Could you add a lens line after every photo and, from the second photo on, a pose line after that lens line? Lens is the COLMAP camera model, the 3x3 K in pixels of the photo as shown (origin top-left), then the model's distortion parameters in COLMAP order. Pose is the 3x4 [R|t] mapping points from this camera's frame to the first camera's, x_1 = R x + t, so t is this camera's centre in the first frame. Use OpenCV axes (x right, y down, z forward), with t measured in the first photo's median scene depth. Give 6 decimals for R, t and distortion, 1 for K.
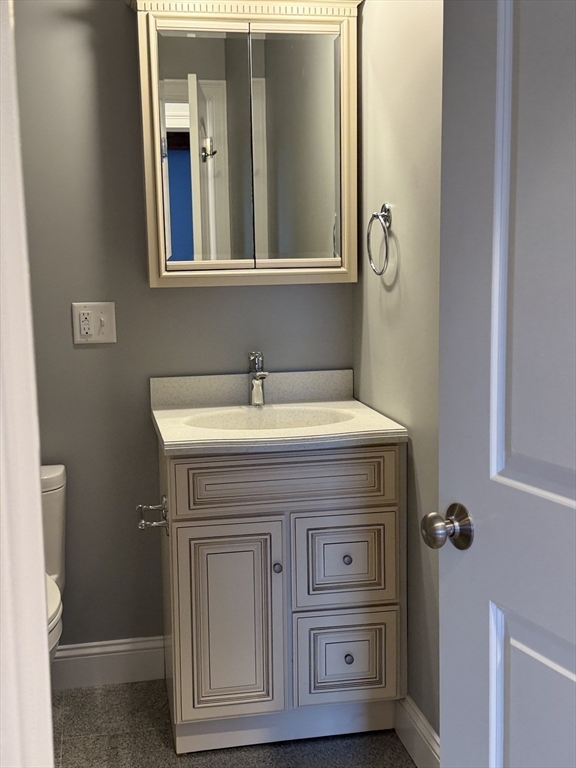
lens RADIAL K [[982.7, 0, 286.9], [0, 982.7, 384.9], [0, 0, 1]] dist [0.104589, 0.000000]
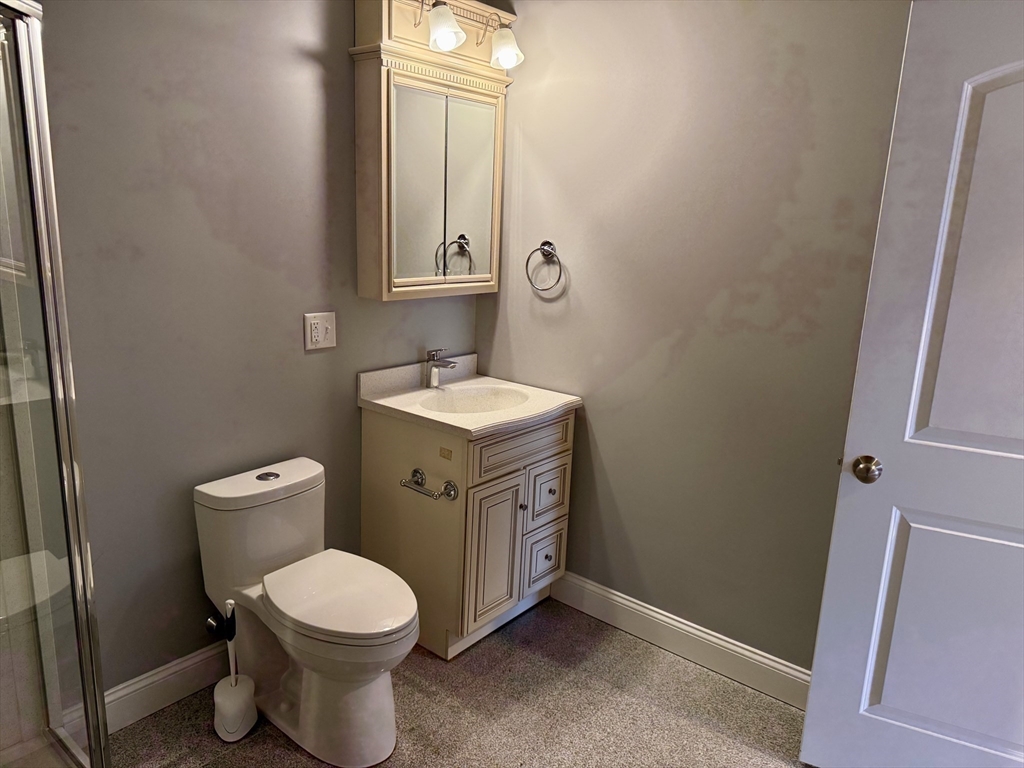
lens RADIAL K [[723.7, 0, 516.8], [0, 723.7, 383.7], [0, 0, 1]] dist [0.075742, -0.092028]
pose [[0.759568, -0.095078, 0.643442, -0.593441], [0.032811, 0.993600, 0.108087, -0.088962], [-0.649600, -0.060987, 0.757826, 0.217677]]
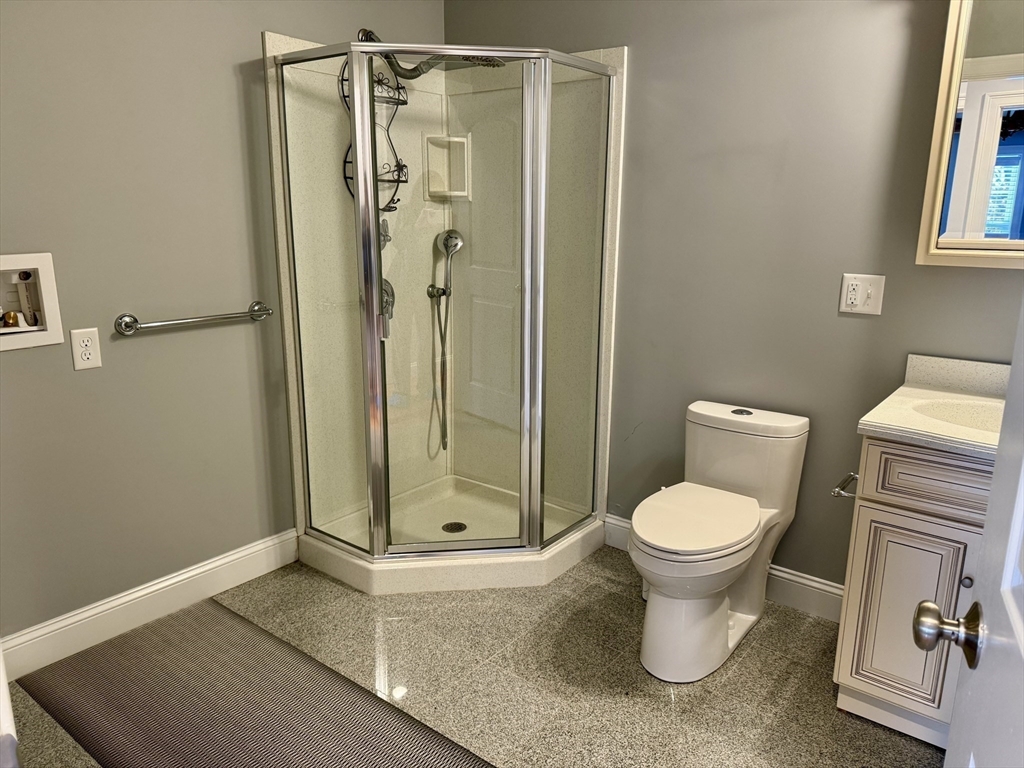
lens RADIAL K [[723.7, 0, 516.6], [0, 723.7, 383.4], [0, 0, 1]] dist [0.075742, -0.092028]
pose [[0.647519, 0.193432, -0.737091, 0.169080], [-0.126894, 0.981113, 0.145996, -0.038158], [0.751410, -0.001003, 0.659835, 0.211967]]
